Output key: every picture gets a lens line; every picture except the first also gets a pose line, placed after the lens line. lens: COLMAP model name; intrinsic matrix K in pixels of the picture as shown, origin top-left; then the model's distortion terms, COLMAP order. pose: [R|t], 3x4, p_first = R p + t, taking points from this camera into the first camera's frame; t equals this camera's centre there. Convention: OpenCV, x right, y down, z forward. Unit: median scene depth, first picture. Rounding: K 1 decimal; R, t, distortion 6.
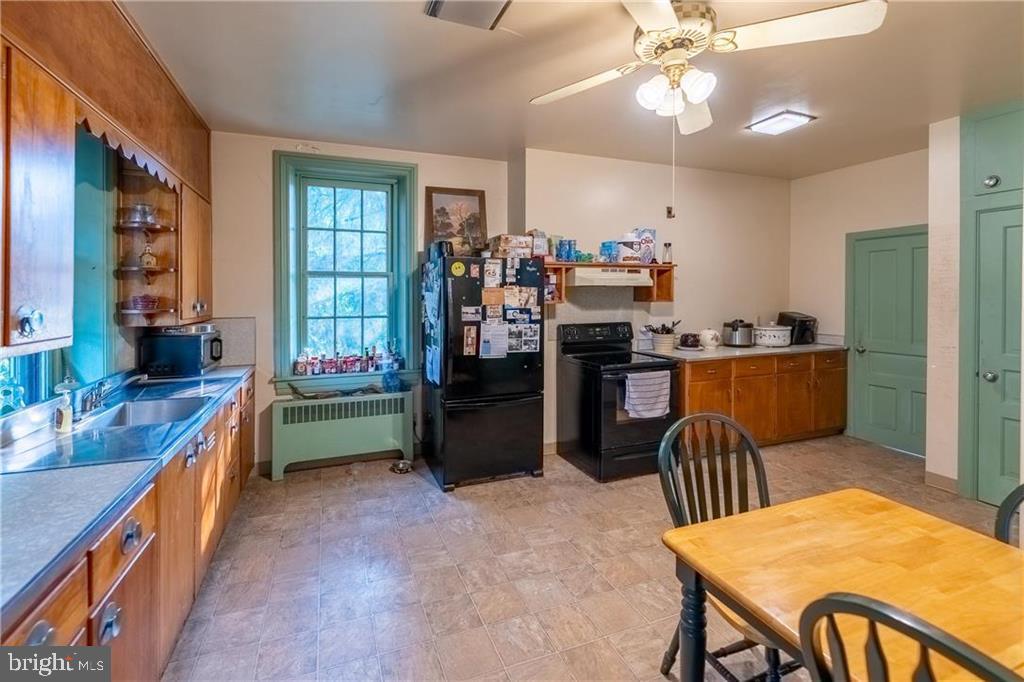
lens RADIAL K [[434.5, 0, 472.2], [0, 434.5, 289.7], [0, 0, 1]] dist [-0.004655, 0.000302]
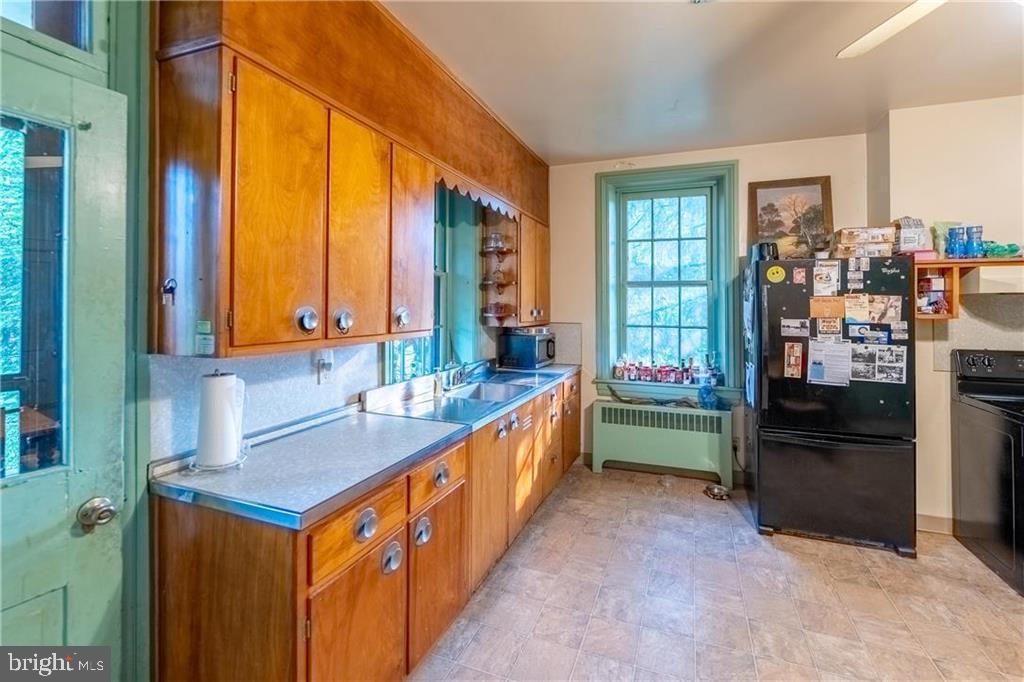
lens RADIAL K [[434.5, 0, 530.0], [0, 434.5, 293.6], [0, 0, 1]] dist [-0.004655, 0.000302]
pose [[0.777622, -0.006641, -0.628697, 0.122385], [-0.003200, 0.999889, -0.014519, 0.003747], [0.628724, 0.013302, 0.777514, 0.037507]]
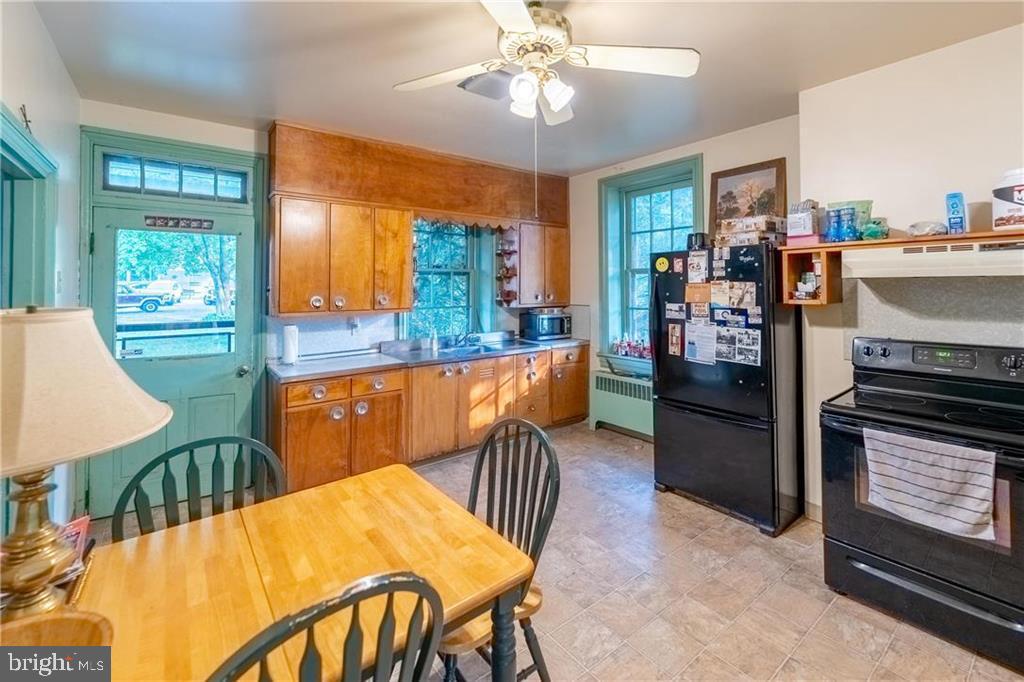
lens RADIAL K [[434.5, 0, 506.1], [0, 434.5, 264.1], [0, 0, 1]] dist [-0.004655, 0.000302]
pose [[0.318227, -0.047165, -0.946841, 0.750773], [0.016707, 0.998886, -0.044142, -0.010765], [0.947867, -0.001771, 0.318660, 0.338179]]
